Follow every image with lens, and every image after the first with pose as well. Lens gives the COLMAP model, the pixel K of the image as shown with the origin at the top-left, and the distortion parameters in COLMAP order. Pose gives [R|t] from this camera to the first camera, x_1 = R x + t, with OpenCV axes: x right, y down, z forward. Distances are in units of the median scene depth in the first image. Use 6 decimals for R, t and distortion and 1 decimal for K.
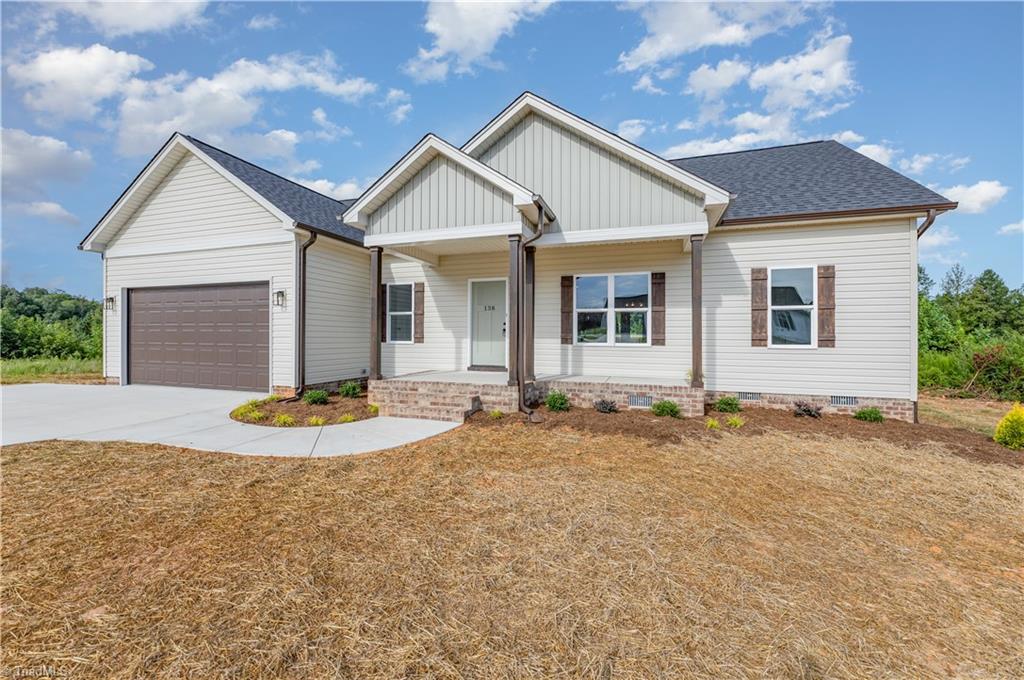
lens RADIAL K [[412.6, 0, 520.5], [0, 412.6, 318.2], [0, 0, 1]] dist [-0.000525, -0.000796]
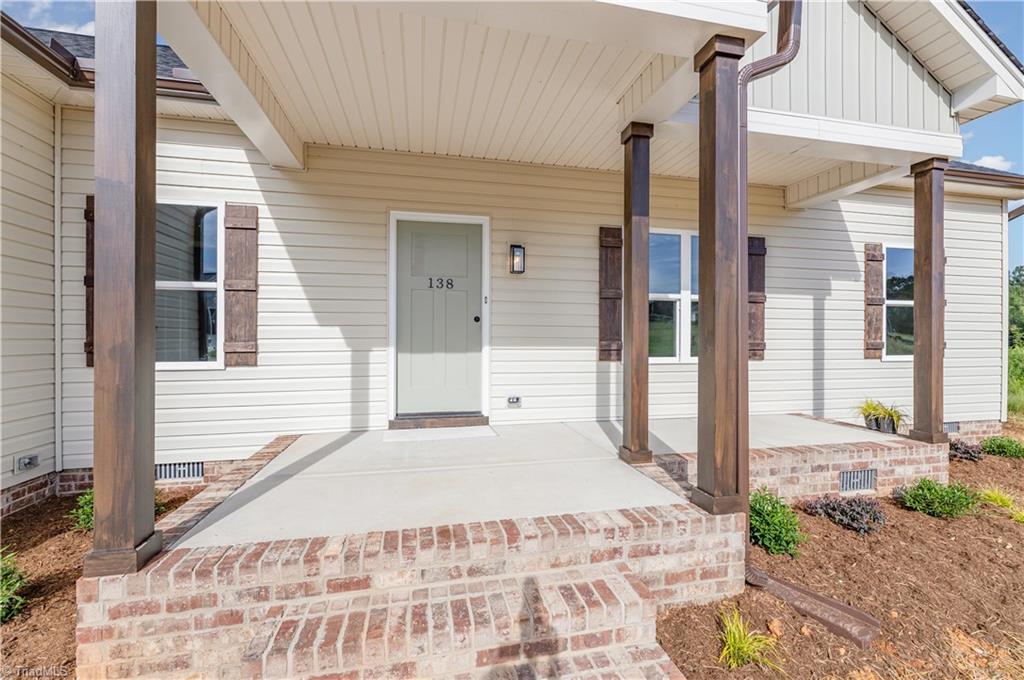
lens RADIAL K [[412.6, 0, 511.0], [0, 412.6, 330.3], [0, 0, 1]] dist [-0.000525, -0.000796]
pose [[0.870166, 0.006706, 0.492713, -0.308115], [-0.018606, 0.999642, 0.019253, 0.021829], [-0.492408, -0.025921, 0.869979, 0.783220]]
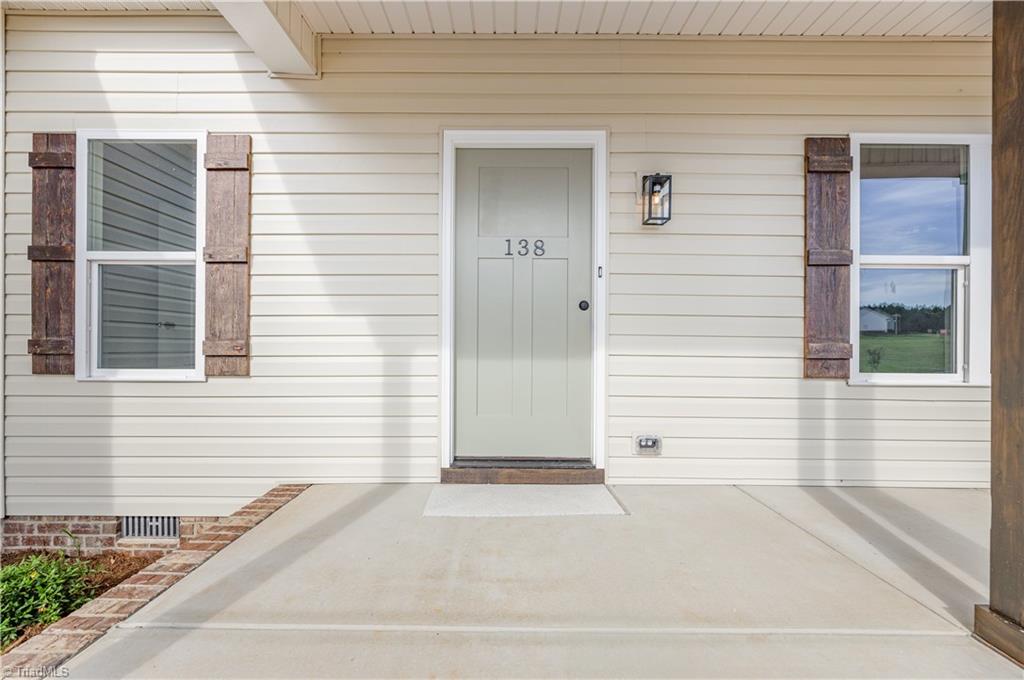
lens RADIAL K [[412.6, 0, 507.8], [0, 412.6, 343.0], [0, 0, 1]] dist [-0.000525, -0.000796]
pose [[0.954553, 0.007893, 0.297936, -0.225041], [-0.014930, 0.999661, 0.021353, 0.044635], [-0.297666, -0.024830, 0.954347, 1.008279]]
